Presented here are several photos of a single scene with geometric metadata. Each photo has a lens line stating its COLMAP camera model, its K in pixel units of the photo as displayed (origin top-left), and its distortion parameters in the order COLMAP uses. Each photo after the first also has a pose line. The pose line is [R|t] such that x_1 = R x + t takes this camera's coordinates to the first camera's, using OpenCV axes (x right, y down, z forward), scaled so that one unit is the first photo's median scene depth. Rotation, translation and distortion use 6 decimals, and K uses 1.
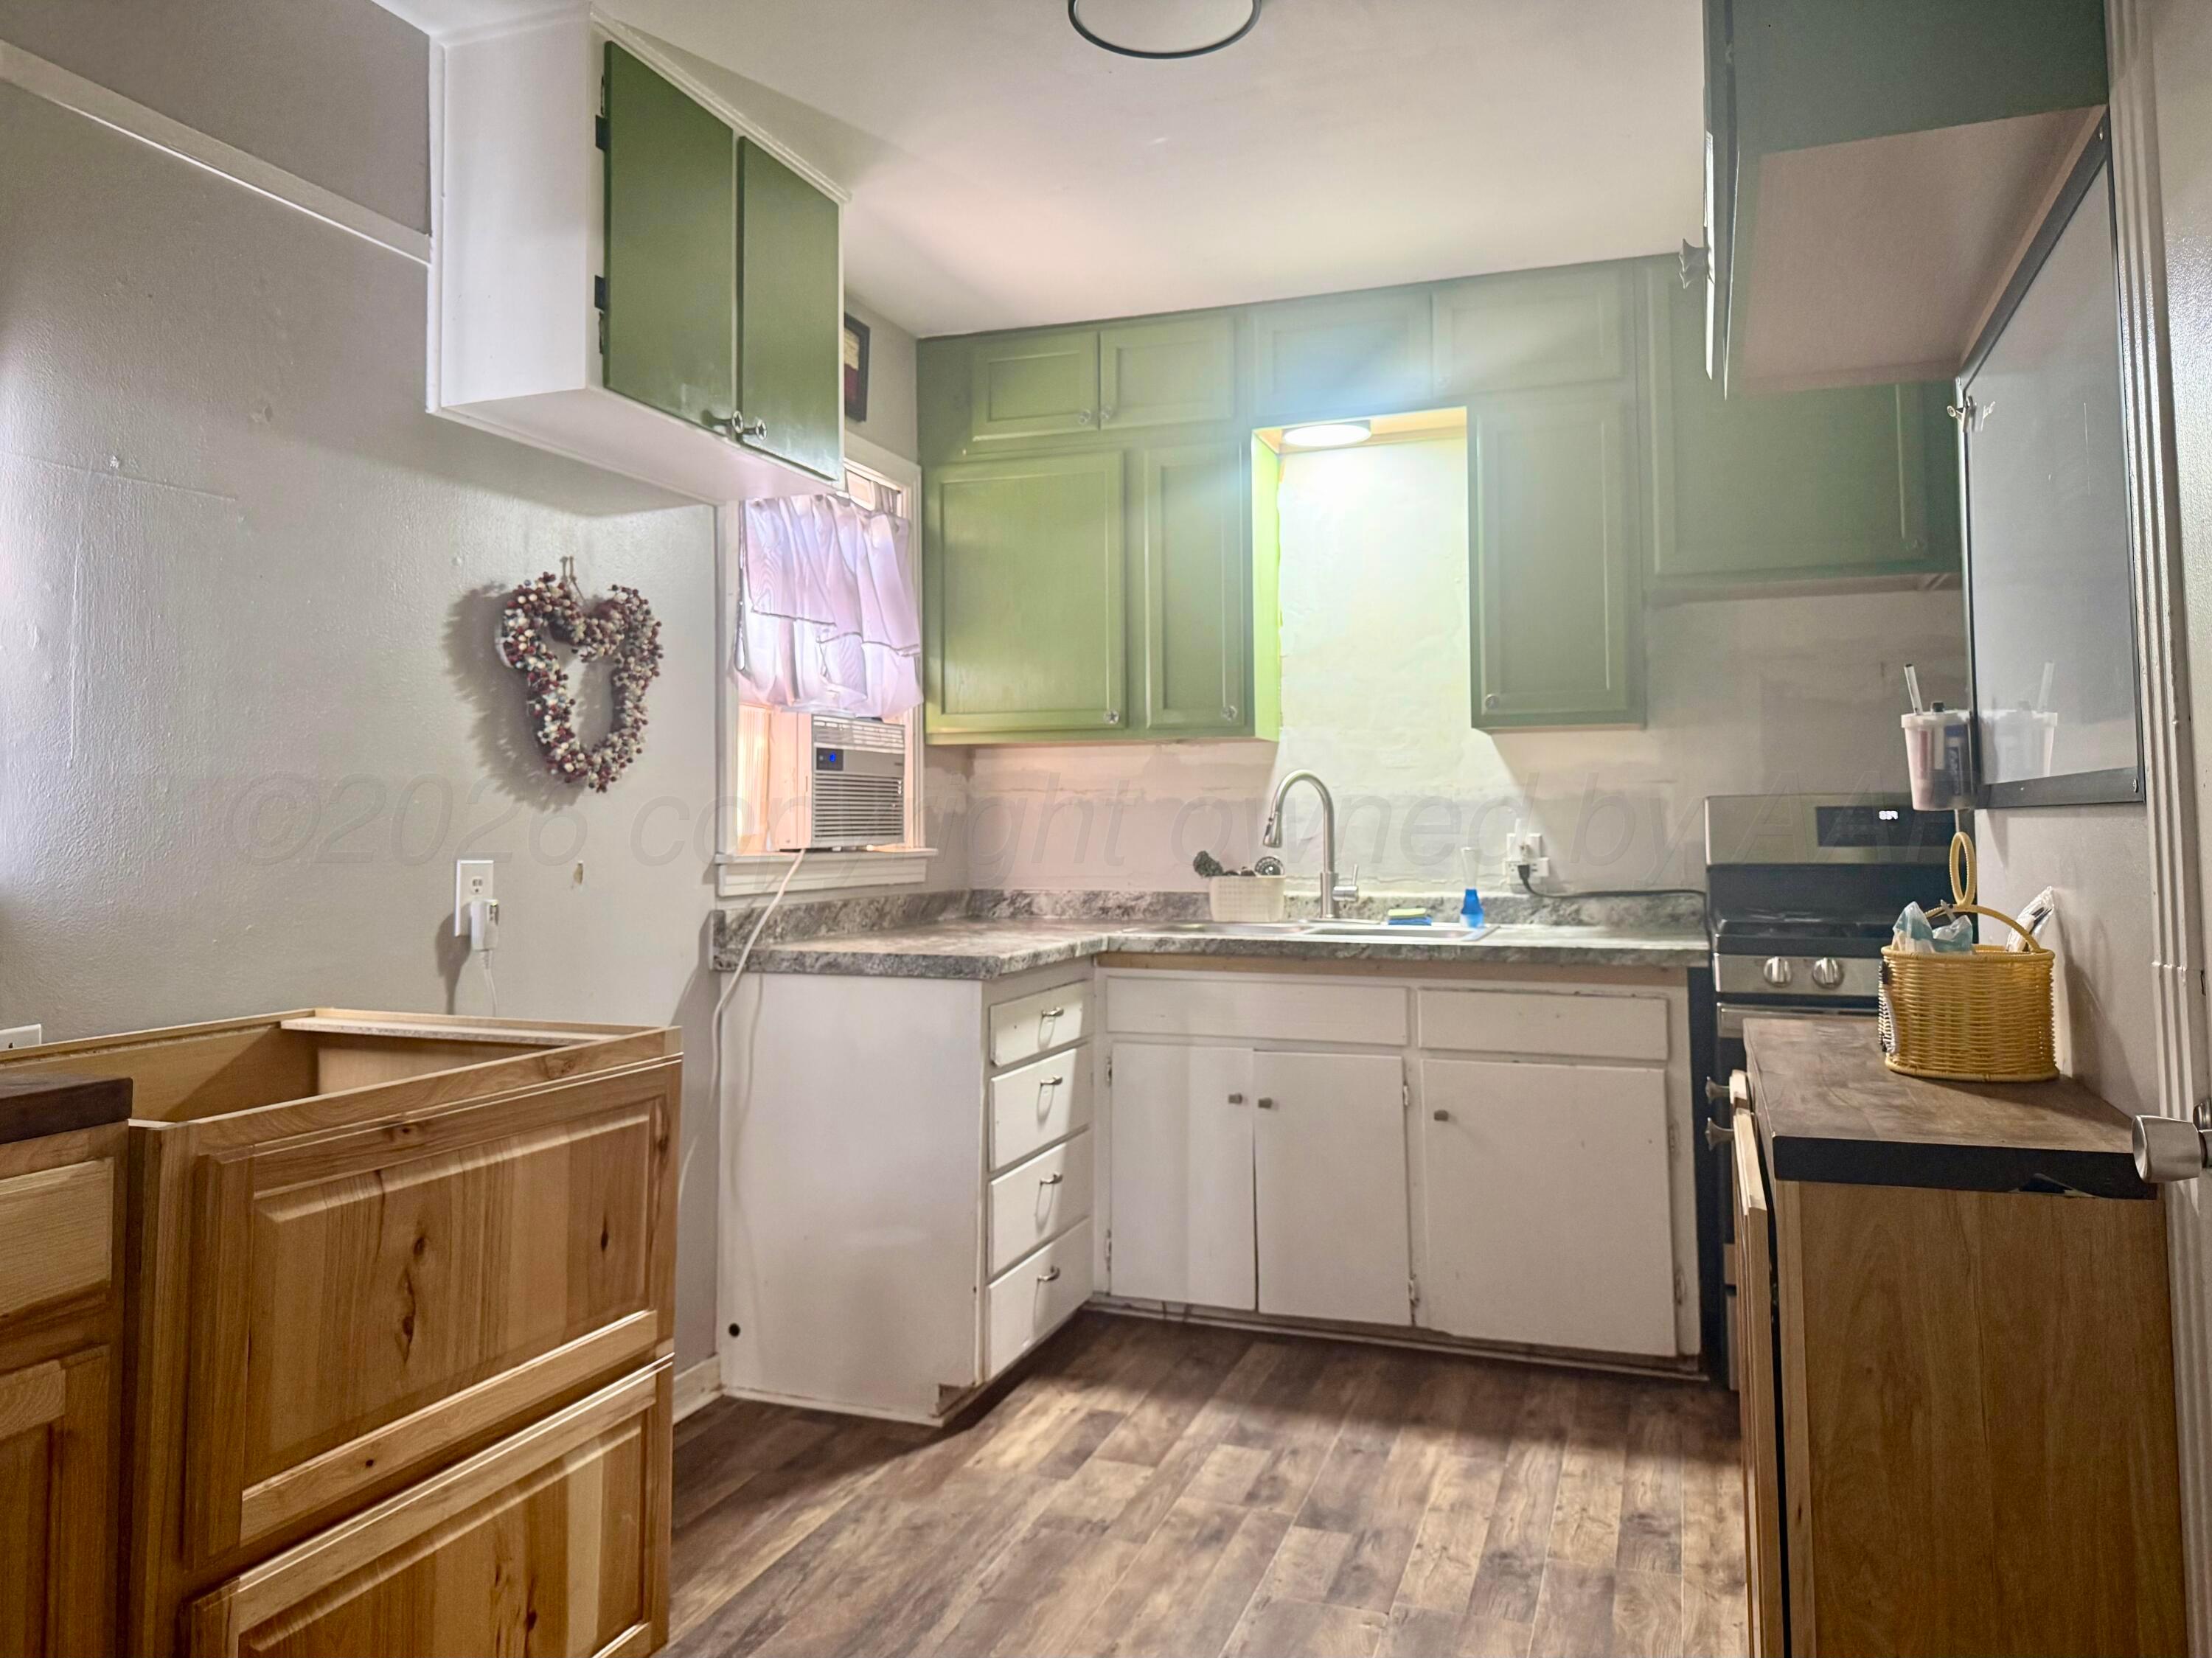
lens RADIAL K [[1547.4, 0, 1106.9], [0, 1547.4, 825.4], [0, 0, 1]] dist [0.043880, -0.046407]
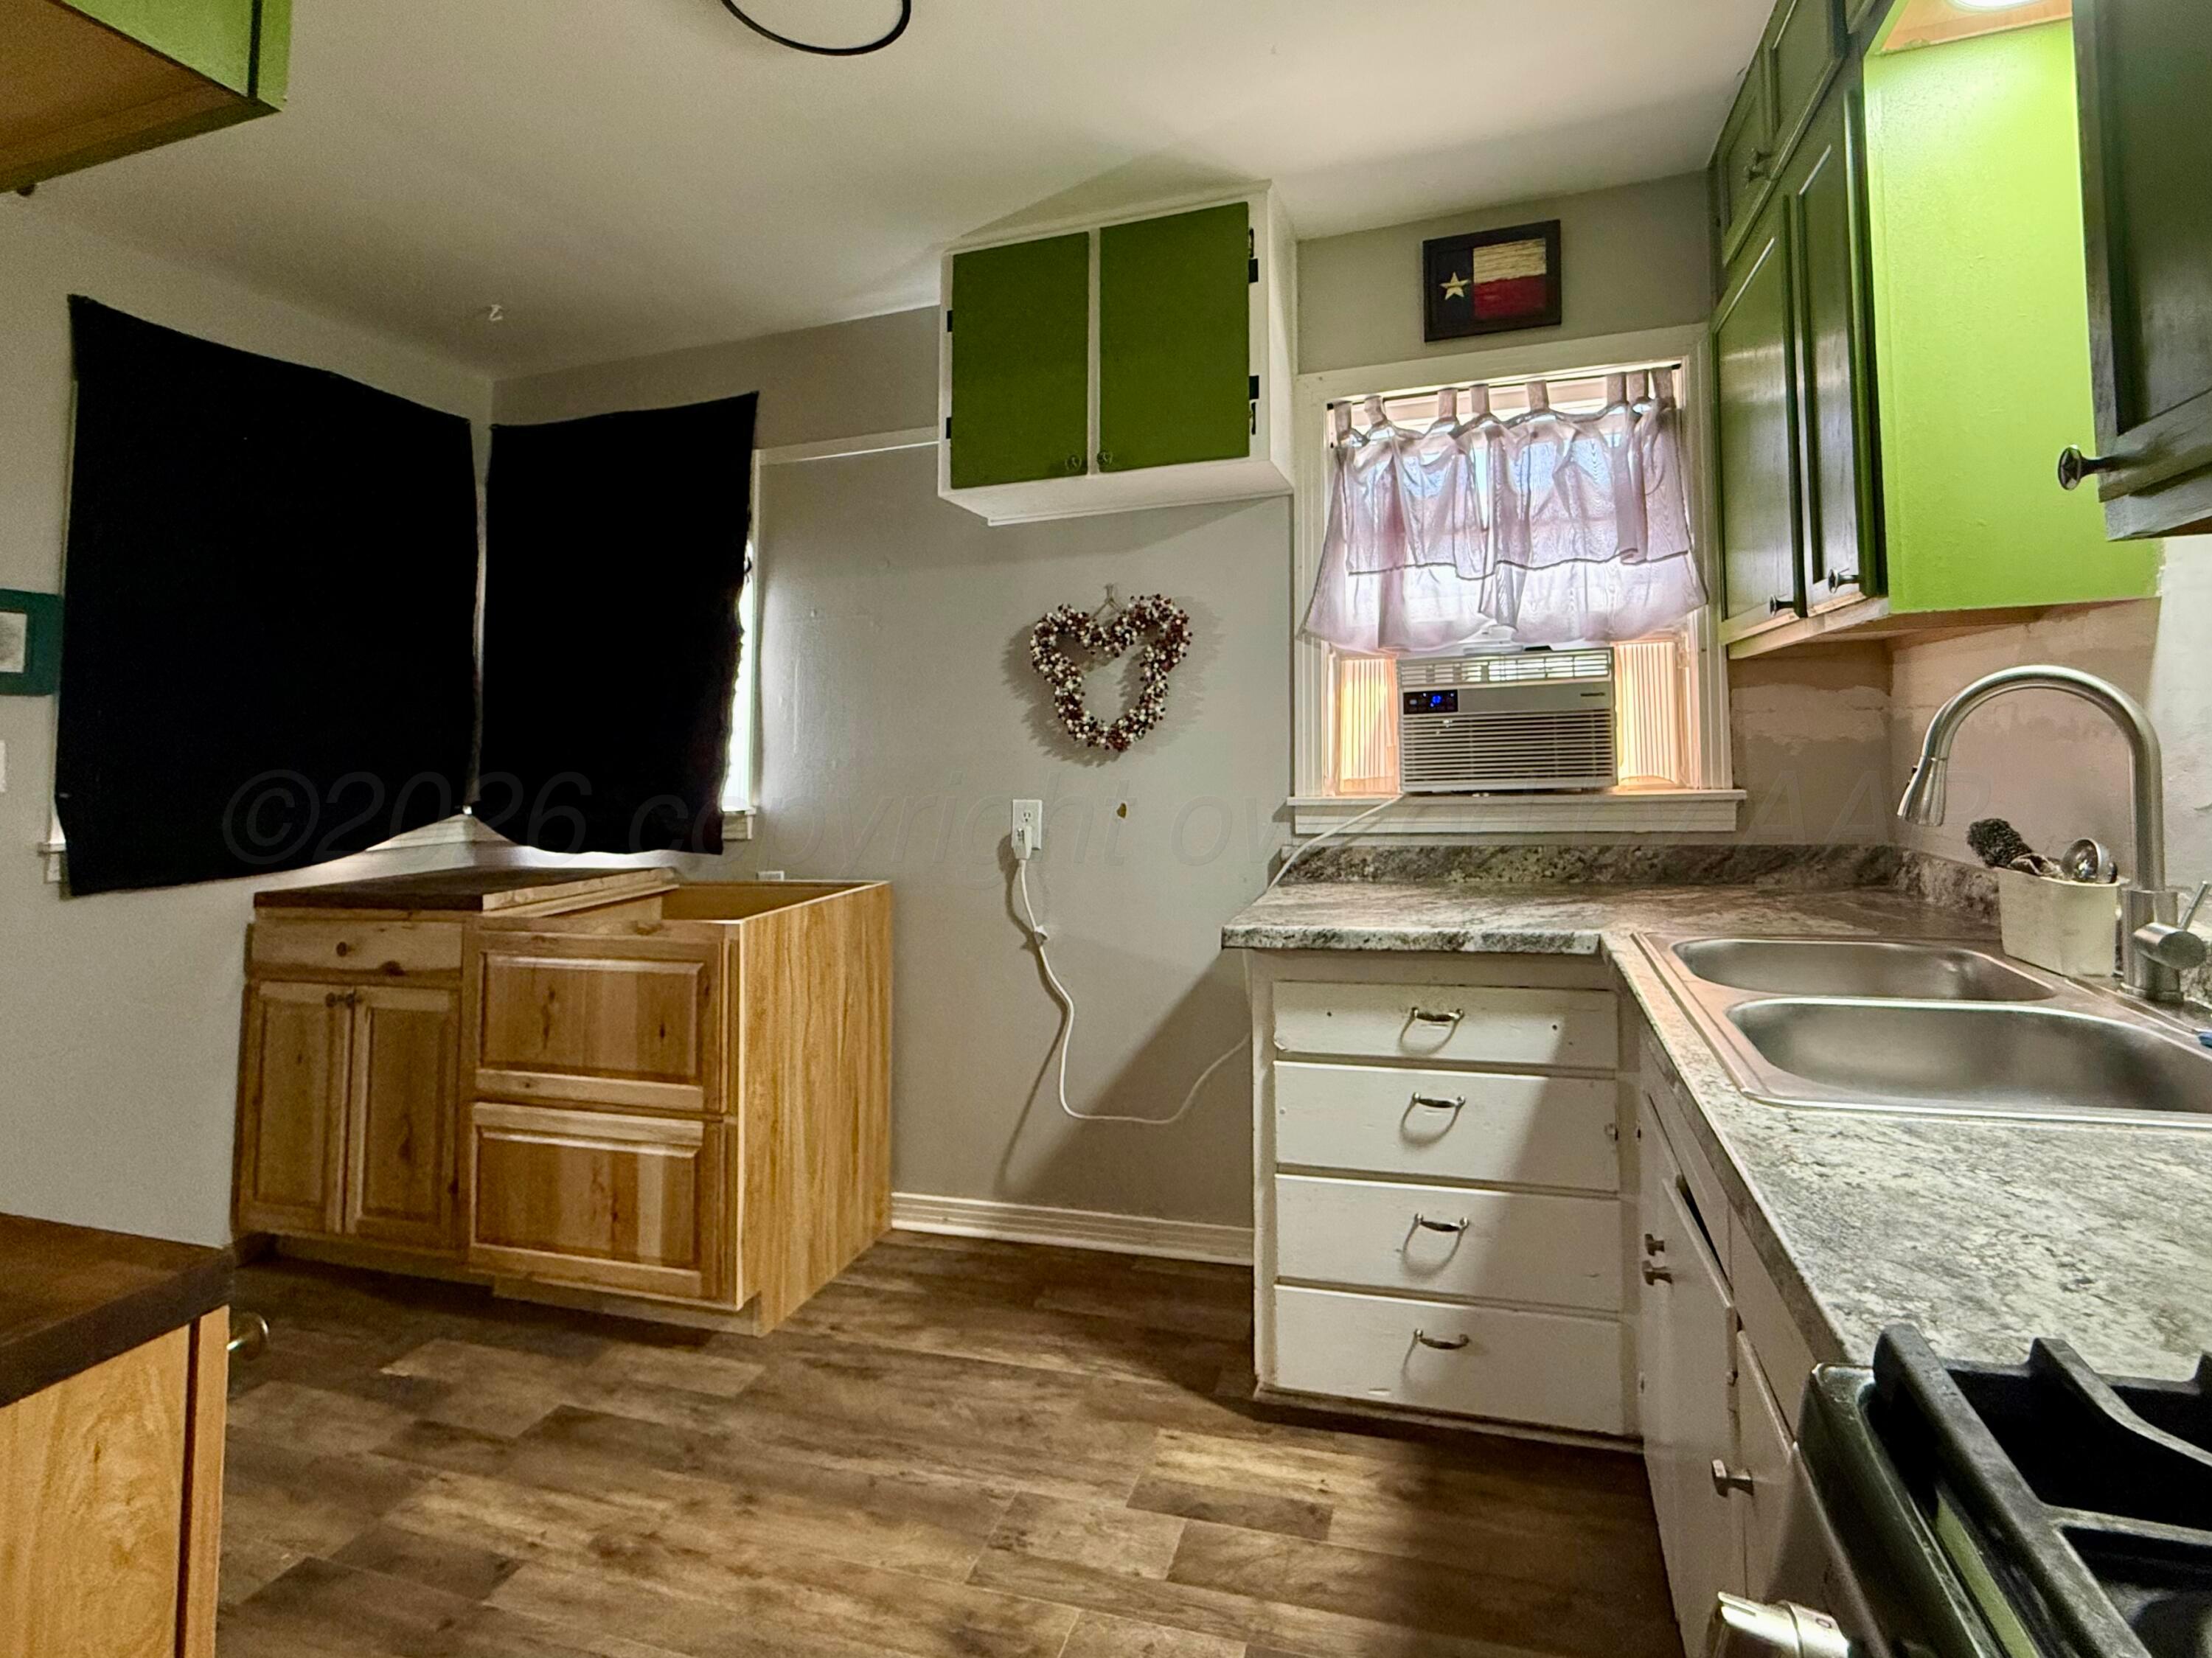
lens RADIAL K [[1050.3, 0, 1162.6], [0, 1050.3, 717.5], [0, 0, 1]] dist [-0.005732, 0.000444]
pose [[0.070019, -0.022592, -0.997290, 0.582474], [0.034546, 0.999199, -0.020209, -0.031109], [0.996947, -0.033038, 0.070743, 0.958366]]
